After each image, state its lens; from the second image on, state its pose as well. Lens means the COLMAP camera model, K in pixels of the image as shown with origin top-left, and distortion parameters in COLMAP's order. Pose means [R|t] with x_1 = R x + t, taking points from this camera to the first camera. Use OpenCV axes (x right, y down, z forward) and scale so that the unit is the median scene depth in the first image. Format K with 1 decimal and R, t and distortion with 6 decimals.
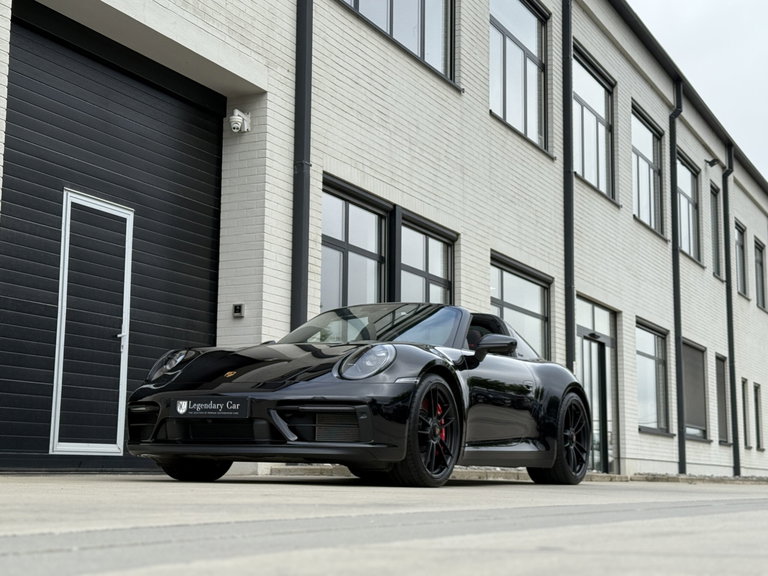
lens RADIAL K [[1230.1, 0, 382.5], [0, 1230.1, 282.1], [0, 0, 1]] dist [0.140675, -0.085082]
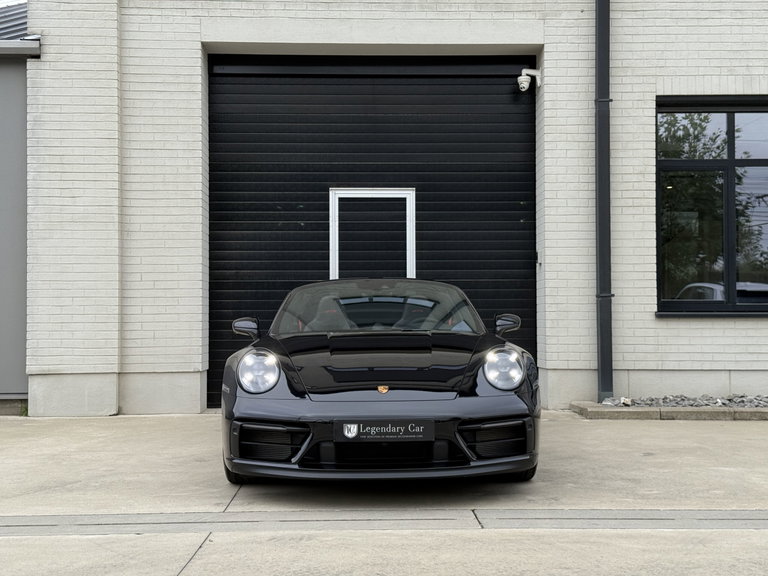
lens RADIAL K [[1067.1, 0, 386.8], [0, 1067.1, 285.6], [0, 0, 1]] dist [0.176488, -0.304010]
pose [[0.468369, -0.038531, -0.882693, 0.628855], [0.145847, 0.988715, 0.034230, -0.003940], [0.871412, -0.144770, 0.468703, 0.426615]]
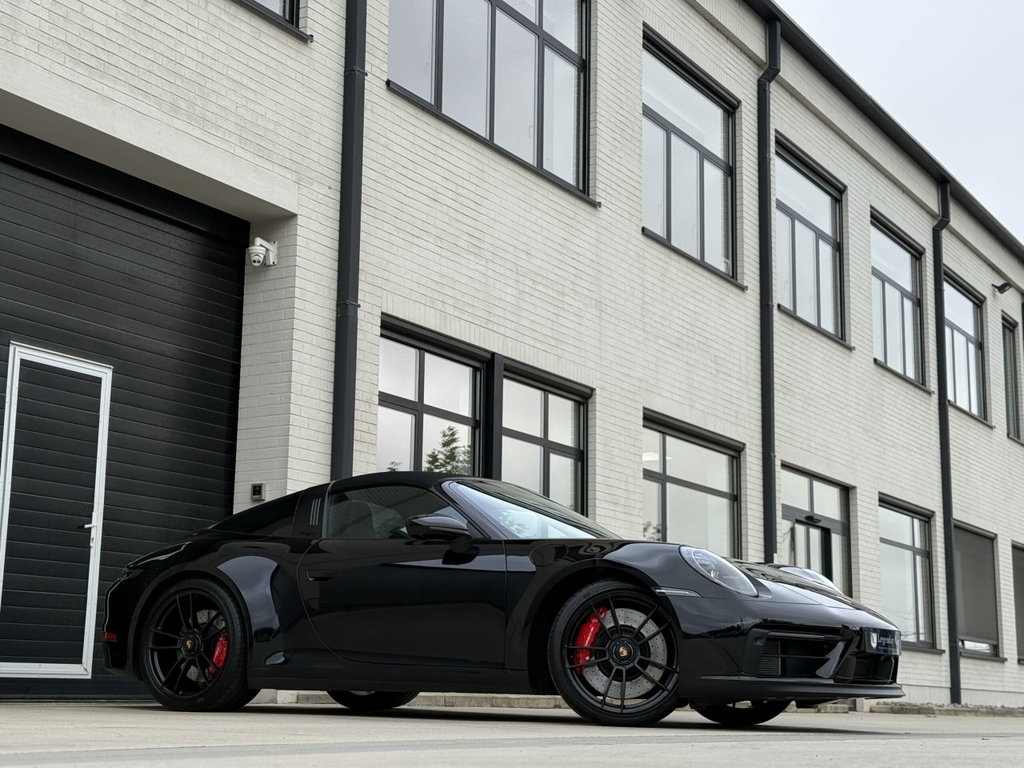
lens RADIAL K [[1608.4, 0, 516.5], [0, 1608.4, 386.2], [0, 0, 1]] dist [0.145043, -0.071675]
pose [[0.996733, -0.011908, -0.079879, 0.126604], [0.008882, 0.999233, -0.038141, -0.003487], [0.080272, 0.037307, 0.996075, -0.015573]]
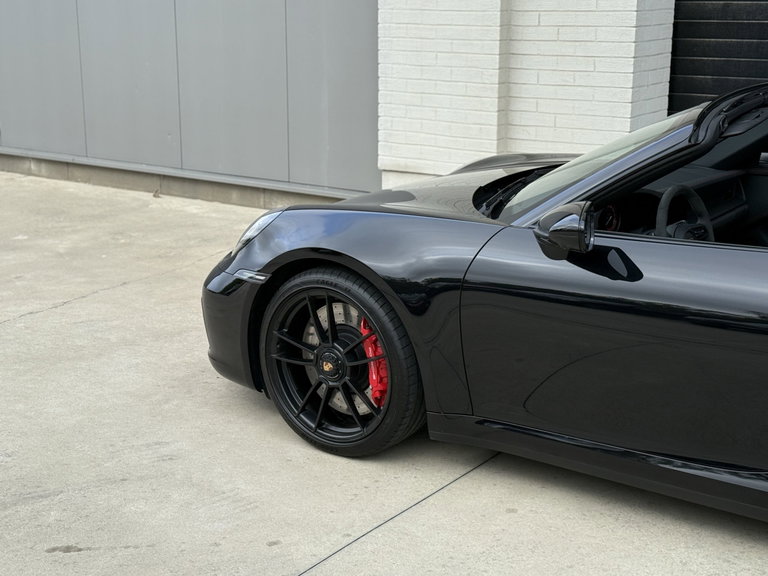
lens RADIAL K [[1230.1, 0, 382.5], [0, 1230.1, 282.1], [0, 0, 1]] dist [0.140675, -0.085082]
pose [[-0.167464, 0.229132, -0.958882, 0.361247], [0.152176, 0.966968, 0.204488, -0.020823], [0.974063, -0.111675, -0.196801, 0.693910]]
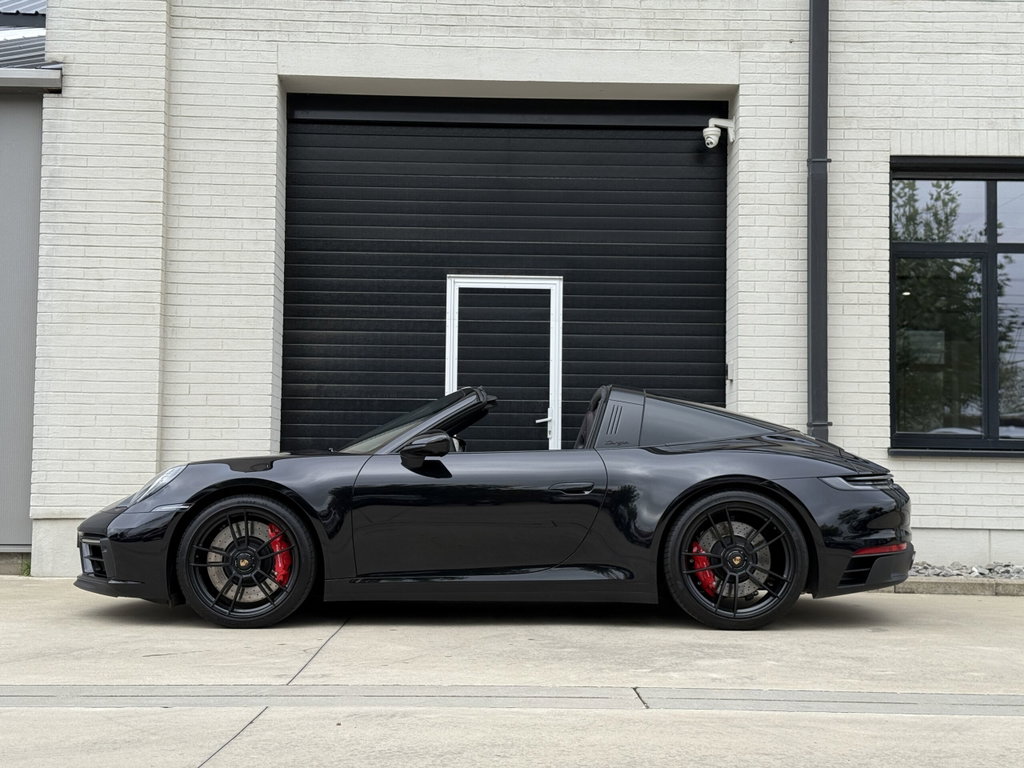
lens RADIAL K [[1422.0, 0, 515.0], [0, 1422.0, 384.9], [0, 0, 1]] dist [0.176021, -0.307155]
pose [[0.462484, -0.066247, -0.884149, 0.613726], [0.130553, 0.991423, -0.005995, 0.018181], [0.876963, -0.112656, 0.467166, 0.433571]]
